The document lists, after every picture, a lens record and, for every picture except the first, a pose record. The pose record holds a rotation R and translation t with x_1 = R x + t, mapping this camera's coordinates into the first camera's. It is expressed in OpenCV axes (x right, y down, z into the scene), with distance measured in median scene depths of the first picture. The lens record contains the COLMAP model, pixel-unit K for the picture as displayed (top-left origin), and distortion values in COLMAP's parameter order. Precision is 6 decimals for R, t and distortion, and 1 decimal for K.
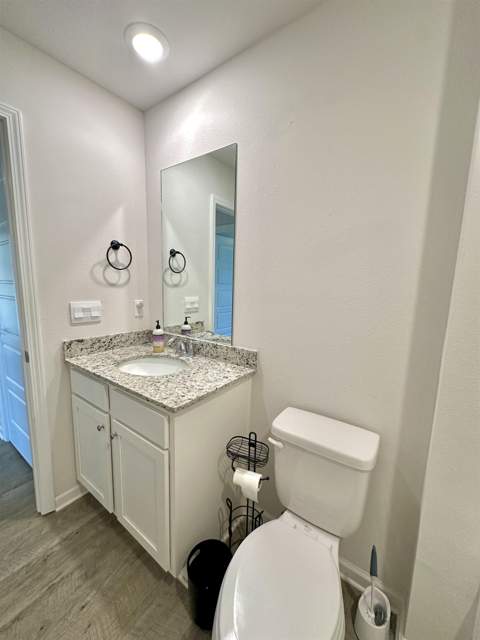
lens RADIAL K [[256.2, 0, 240.0], [0, 256.2, 320.0], [0, 0, 1]] dist [-0.001968, 0.000915]
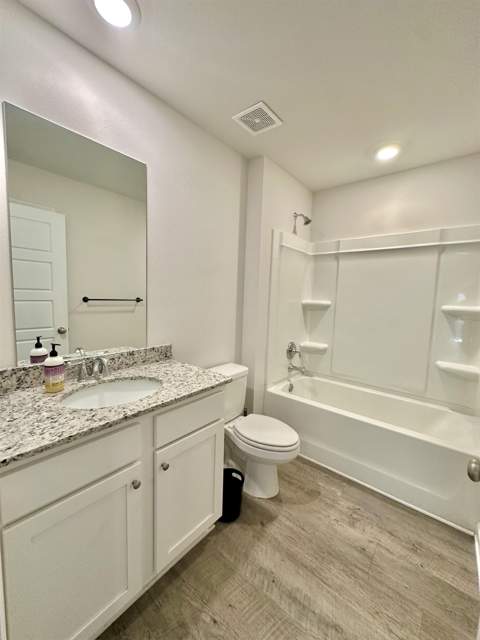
lens RADIAL K [[256.2, 0, 240.0], [0, 256.2, 320.0], [0, 0, 1]] dist [-0.001968, 0.000915]
pose [[0.066501, -0.117785, 0.990810, -1.131757], [0.112229, 0.987590, 0.109870, -0.092793], [-0.991455, 0.103891, 0.078894, 0.554136]]
